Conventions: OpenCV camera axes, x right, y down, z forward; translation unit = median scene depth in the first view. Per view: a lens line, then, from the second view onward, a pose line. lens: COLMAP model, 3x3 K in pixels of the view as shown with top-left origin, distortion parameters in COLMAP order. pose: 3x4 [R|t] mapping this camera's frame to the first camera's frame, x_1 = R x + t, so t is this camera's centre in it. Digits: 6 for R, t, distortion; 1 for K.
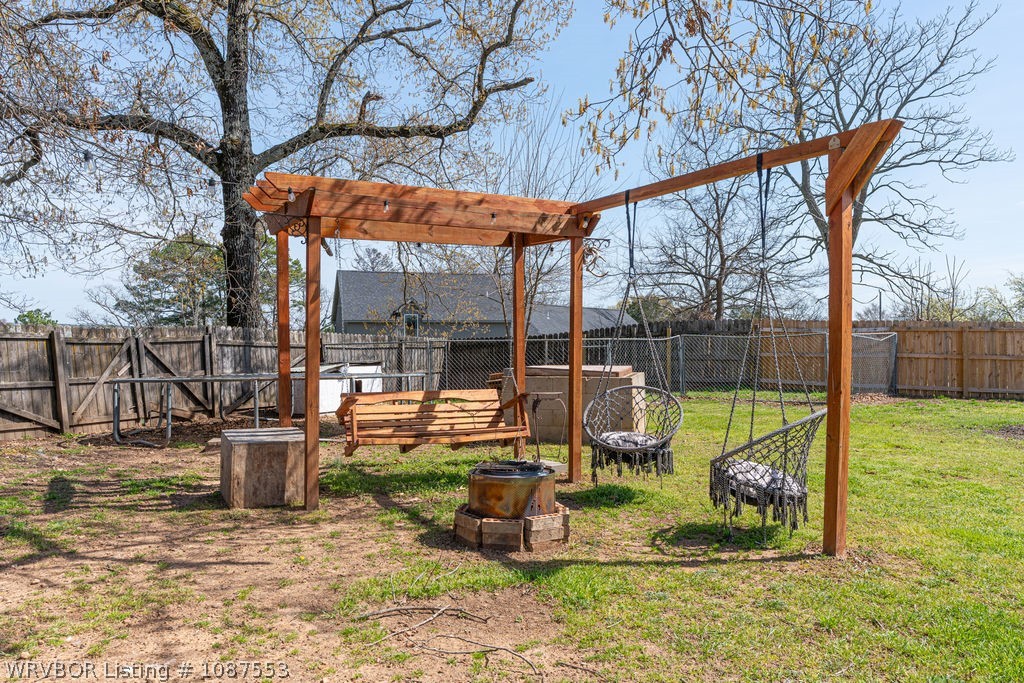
lens RADIAL K [[734.6, 0, 511.8], [0, 734.6, 342.1], [0, 0, 1]] dist [-0.006539, -0.000733]
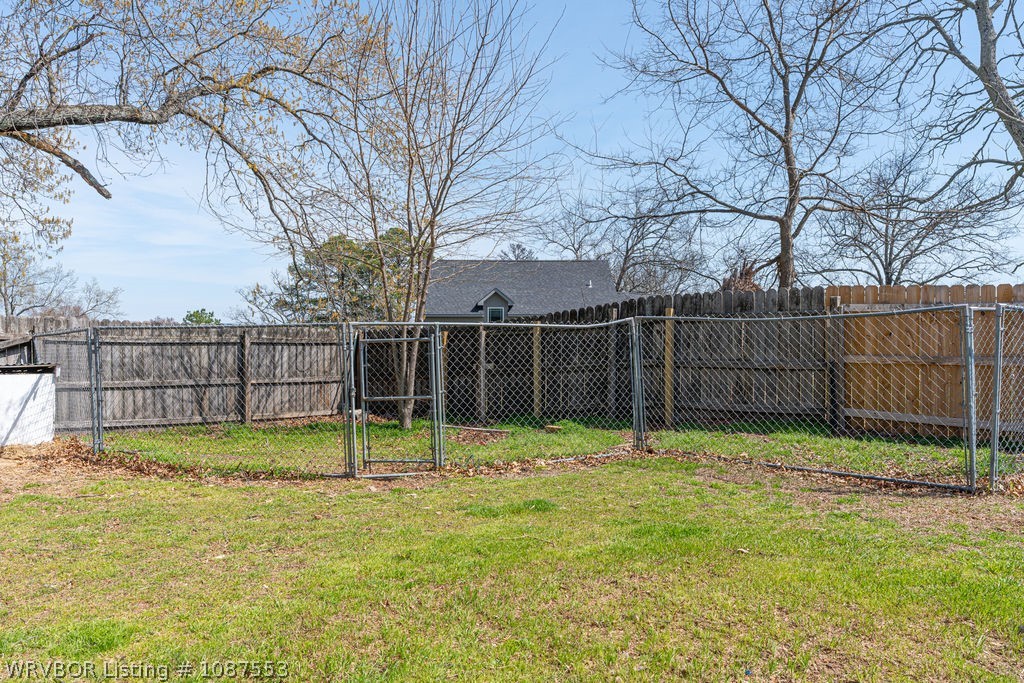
lens RADIAL K [[712.0, 0, 512.3], [0, 712.0, 342.3], [0, 0, 1]] dist [0.007061, 0.000213]
pose [[0.967189, 0.001586, -0.254051, 0.169648], [-0.001177, 0.999998, 0.001762, 0.003833], [0.254053, -0.001405, 0.967189, 0.335003]]
